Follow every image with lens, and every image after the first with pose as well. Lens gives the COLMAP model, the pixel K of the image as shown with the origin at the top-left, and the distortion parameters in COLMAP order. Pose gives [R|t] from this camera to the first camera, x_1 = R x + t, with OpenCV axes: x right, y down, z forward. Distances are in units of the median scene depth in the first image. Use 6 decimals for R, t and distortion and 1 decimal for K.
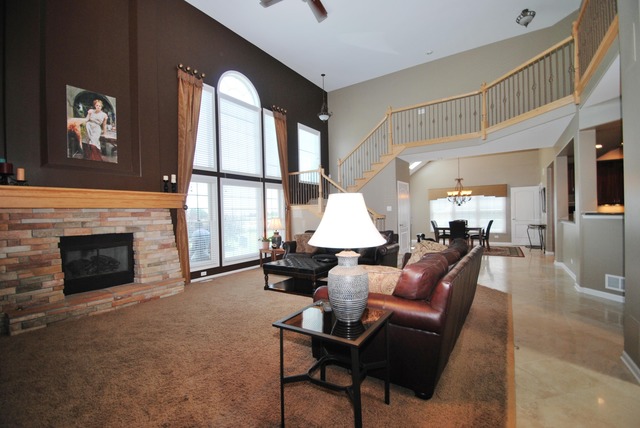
lens RADIAL K [[281.4, 0, 320.0], [0, 281.4, 212.5], [0, 0, 1]] dist [-0.003675, -0.001416]
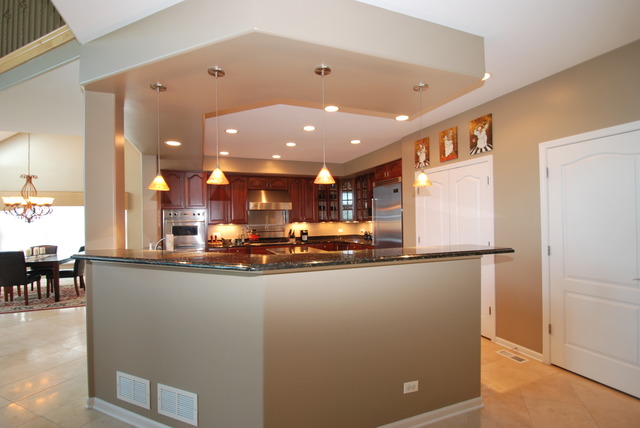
lens RADIAL K [[312.3, 0, 320.4], [0, 312.3, 214.1], [0, 0, 1]] dist [-0.001701, 0.000023]
pose [[0.574601, 0.024501, 0.818067, 0.325899], [0.007282, 0.999359, -0.035046, -0.016129], [-0.818401, 0.026094, 0.574055, 0.161332]]
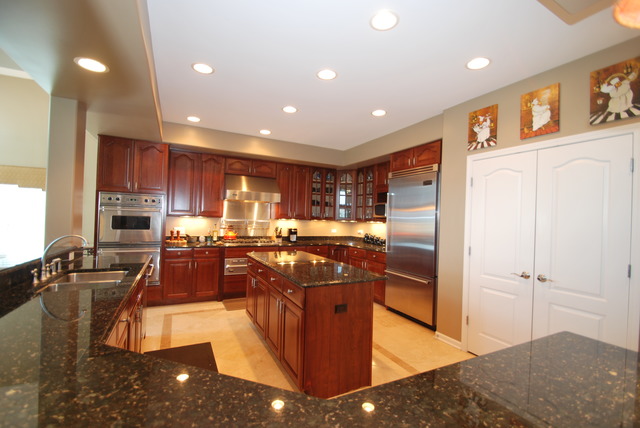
lens RADIAL K [[281.4, 0, 323.1], [0, 281.4, 215.8], [0, 0, 1]] dist [-0.003675, -0.001416]
pose [[0.474508, 0.042487, 0.879225, 0.471121], [-0.037679, 0.998899, -0.027935, -0.015650], [-0.879444, -0.019873, 0.475587, 0.324648]]
